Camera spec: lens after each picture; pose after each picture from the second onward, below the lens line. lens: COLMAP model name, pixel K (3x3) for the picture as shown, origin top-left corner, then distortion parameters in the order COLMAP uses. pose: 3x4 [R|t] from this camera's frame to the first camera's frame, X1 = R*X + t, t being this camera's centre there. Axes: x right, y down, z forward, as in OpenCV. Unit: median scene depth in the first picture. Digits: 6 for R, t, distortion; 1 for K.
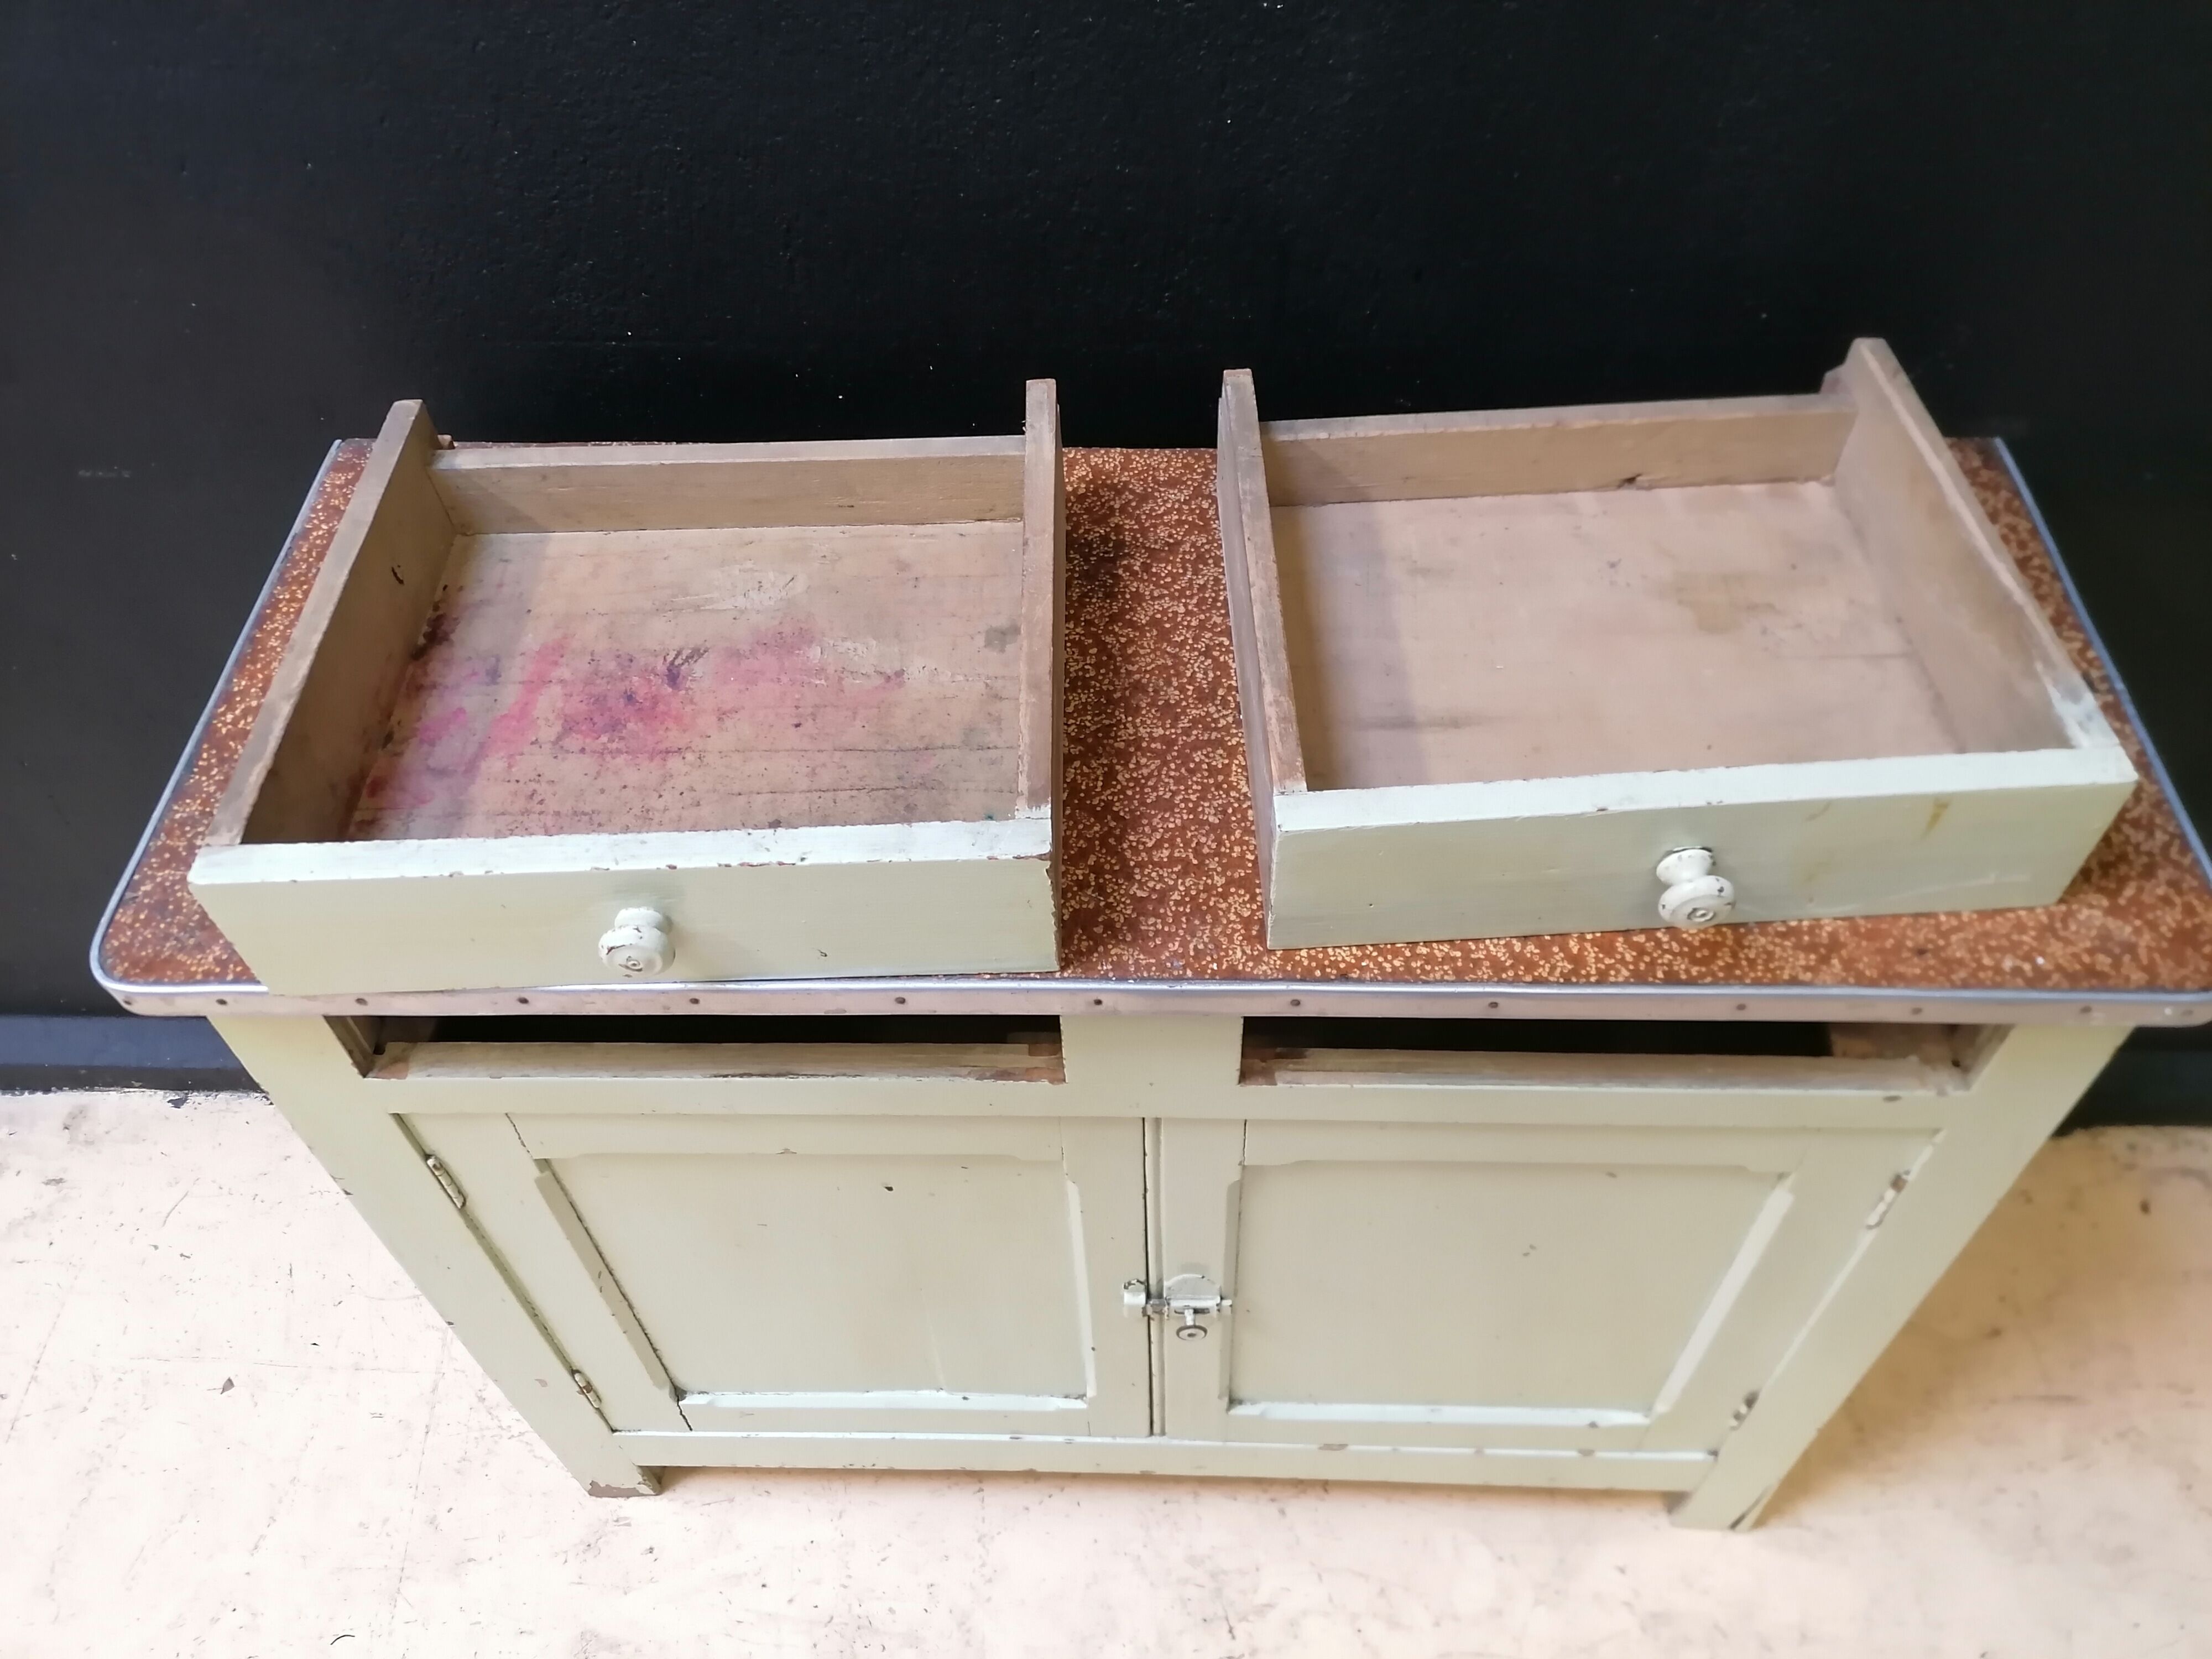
lens RADIAL K [[1664.3, 0, 1111.2], [0, 1664.3, 831.7], [0, 0, 1]] dist [0.091746, -0.119970]
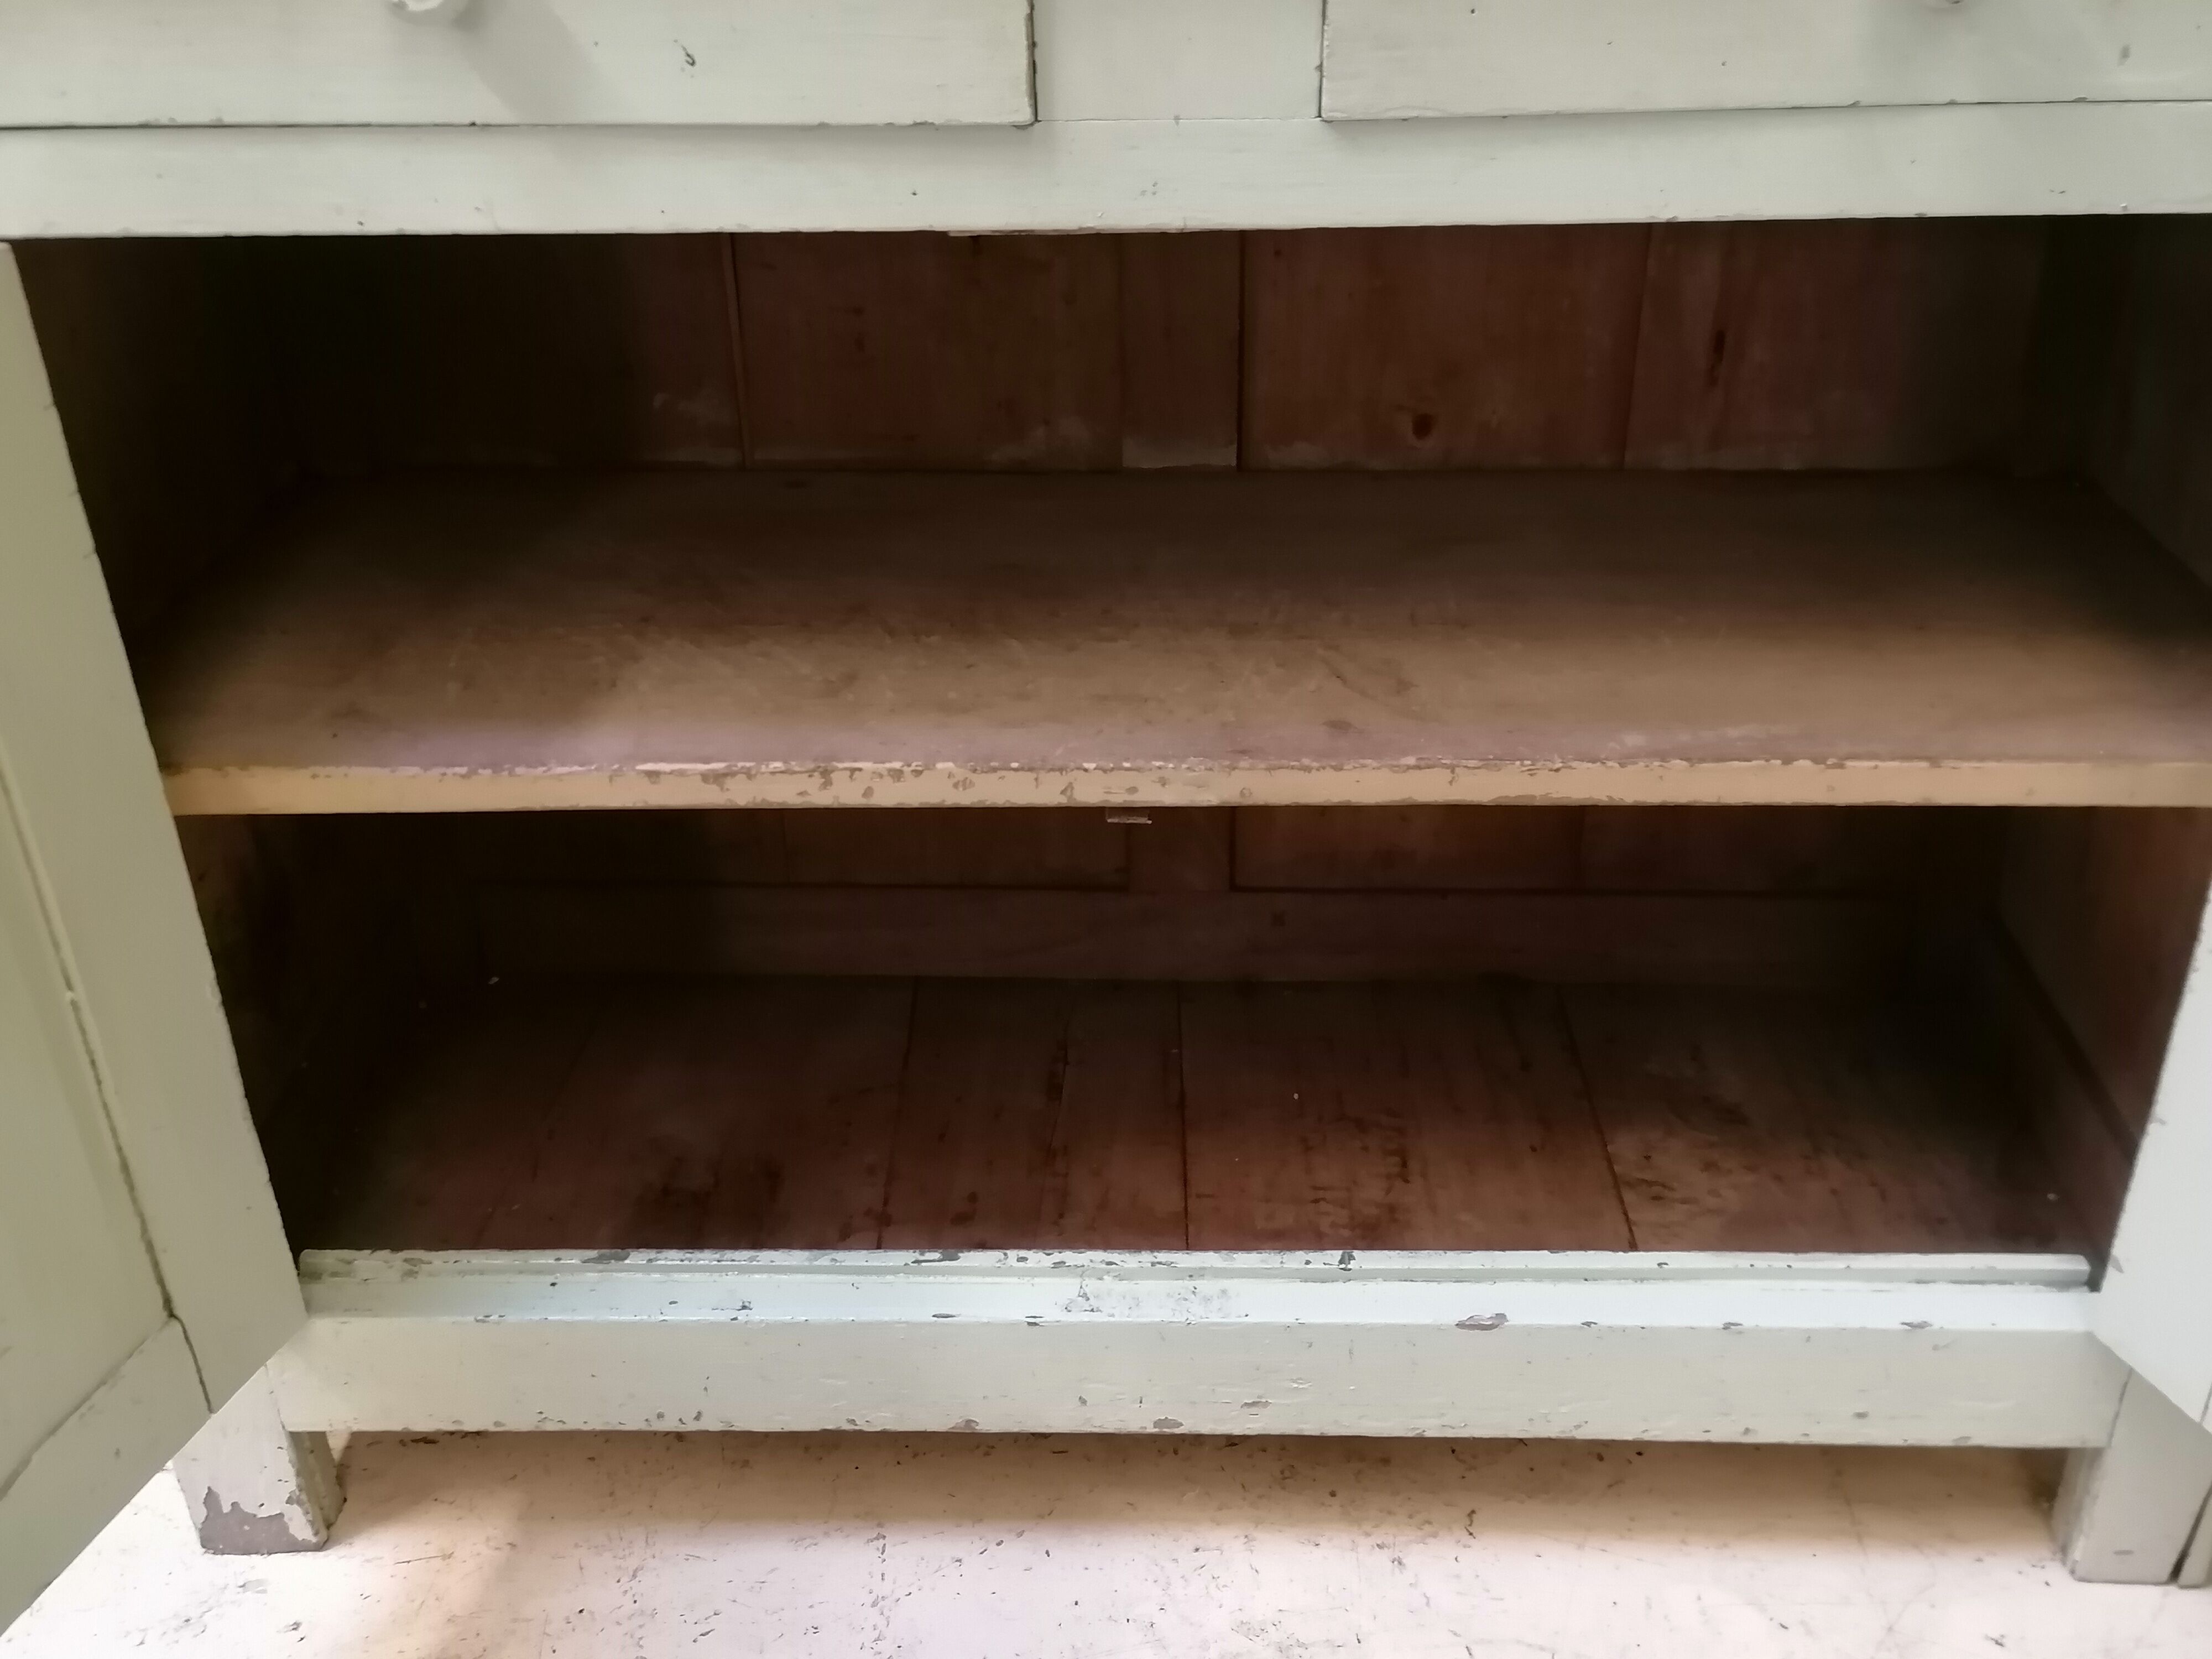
lens RADIAL K [[2120.5, 0, 1121.3], [0, 2120.5, 822.3], [0, 0, 1]] dist [0.139241, -0.237719]
pose [[0.999968, 0.005904, 0.005312, 0.000792], [-0.003766, 0.941368, -0.337360, 0.448000], [-0.006992, 0.337329, 0.941361, 0.233094]]
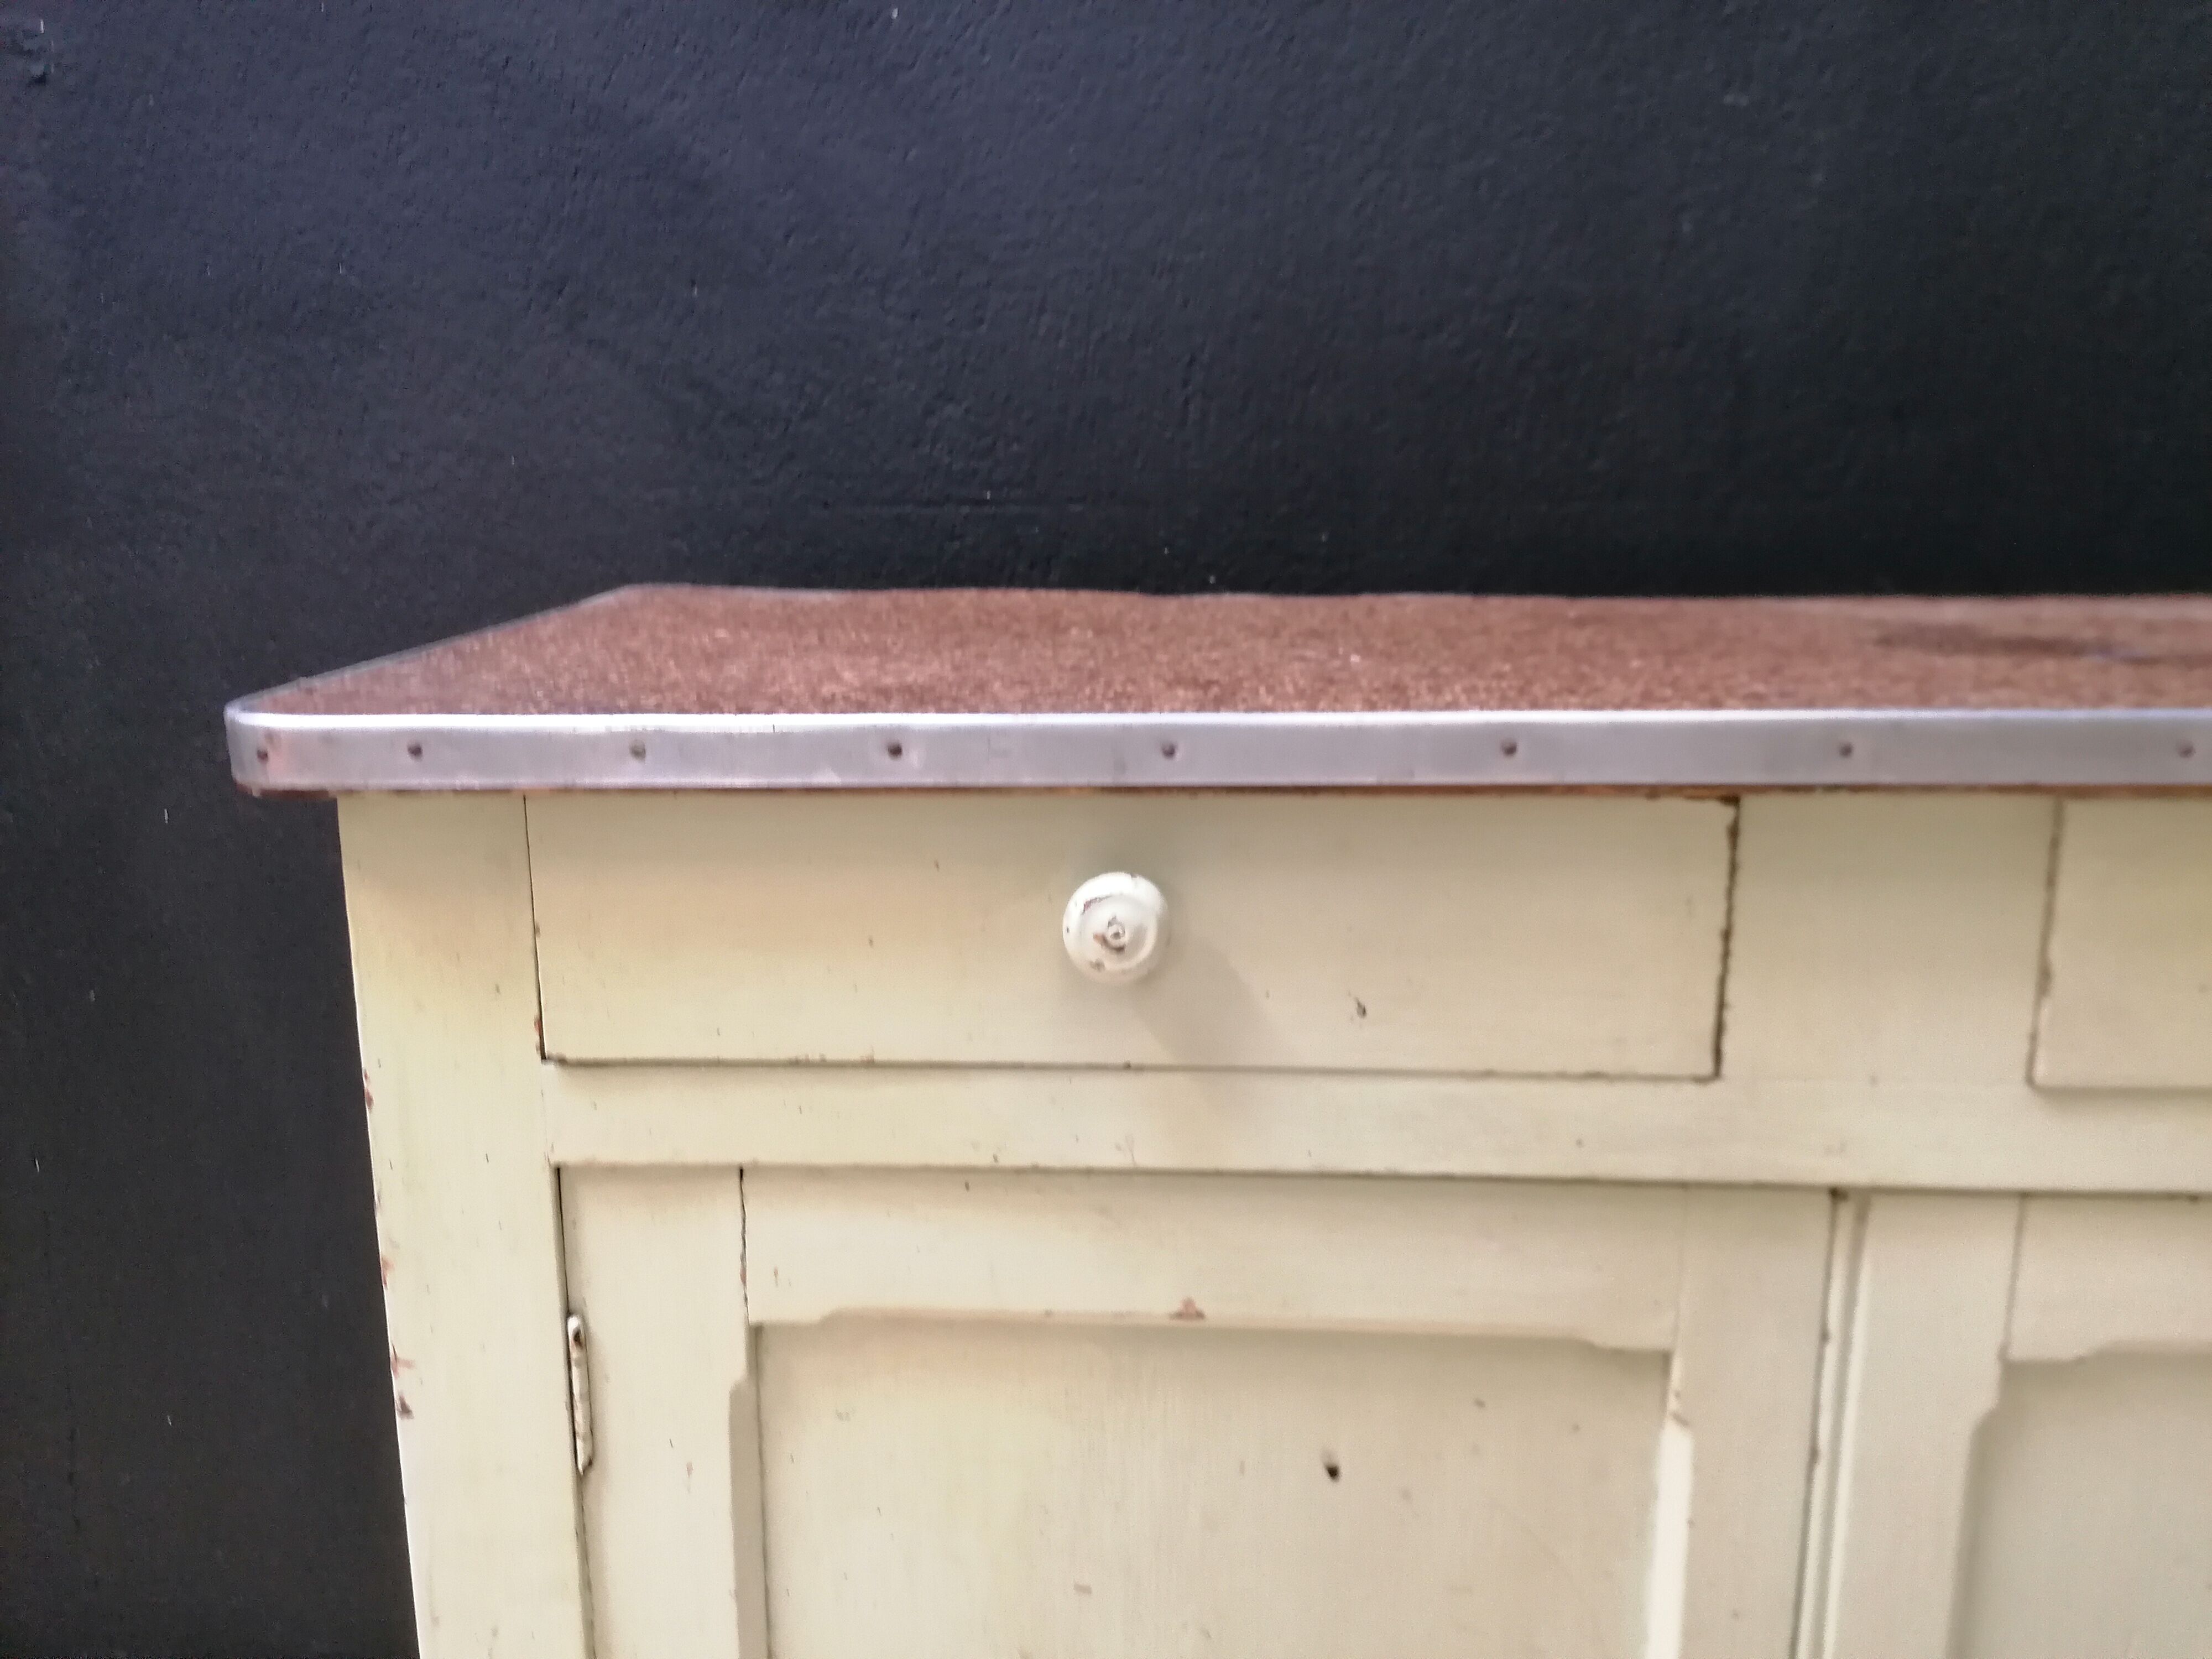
lens RADIAL K [[1664.3, 0, 1111.2], [0, 1664.3, 831.7], [0, 0, 1]] dist [0.091746, -0.119970]
pose [[0.999382, 0.027318, -0.022112, -0.156124], [-0.035140, 0.787588, -0.615199, 0.307808], [0.000609, 0.615596, 0.788061, 0.327241]]
